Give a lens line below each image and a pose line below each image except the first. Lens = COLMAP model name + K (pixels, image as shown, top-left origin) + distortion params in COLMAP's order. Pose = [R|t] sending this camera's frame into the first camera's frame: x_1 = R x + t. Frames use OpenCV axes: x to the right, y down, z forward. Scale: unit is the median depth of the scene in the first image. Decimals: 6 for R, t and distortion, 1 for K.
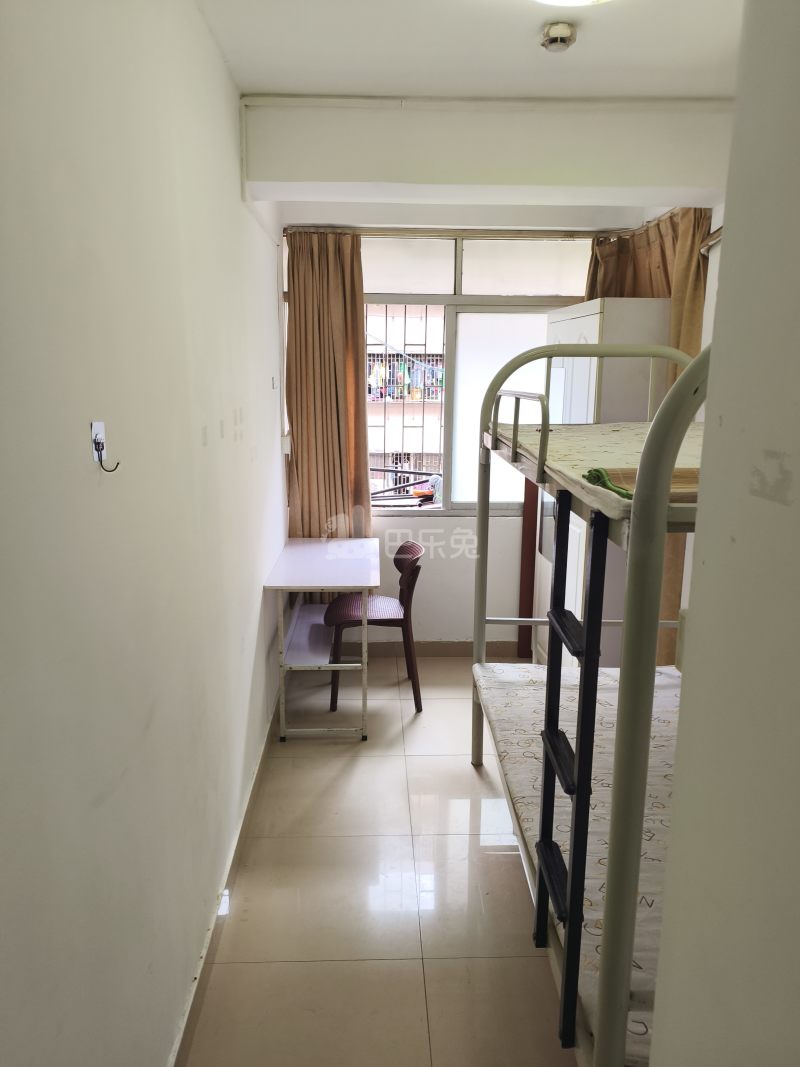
lens RADIAL K [[774.5, 0, 393.3], [0, 774.5, 539.0], [0, 0, 1]] dist [0.036408, -0.039676]
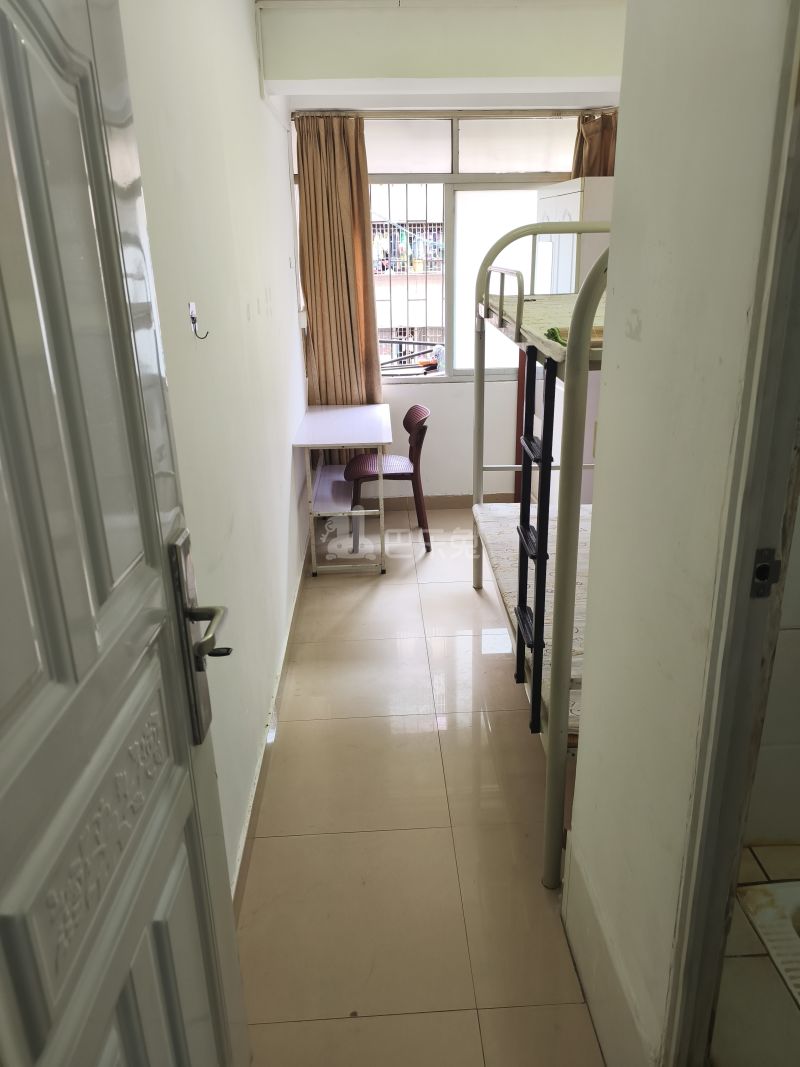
lens RADIAL K [[762.2, 0, 412.5], [0, 762.2, 528.8], [0, 0, 1]] dist [0.000555, -0.003690]
pose [[0.999470, -0.030112, 0.012402, -0.004720], [0.027968, 0.988769, 0.146812, 0.019356], [-0.016684, -0.146387, 0.989087, -0.132049]]
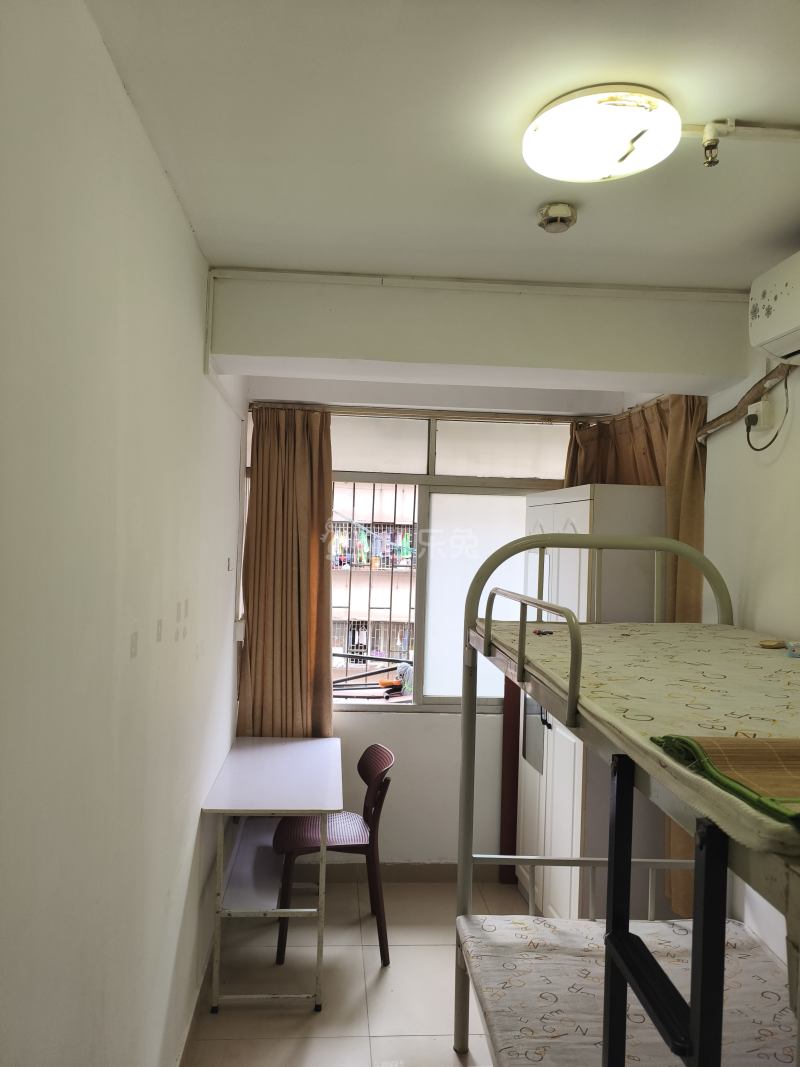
lens RADIAL K [[782.5, 0, 383.9], [0, 782.5, 533.3], [0, 0, 1]] dist [0.064481, -0.128907]
pose [[0.998937, 0.022866, 0.040019, -0.012269], [-0.013537, 0.975523, -0.219482, -0.037684], [-0.044059, 0.218707, 0.974795, 0.097219]]
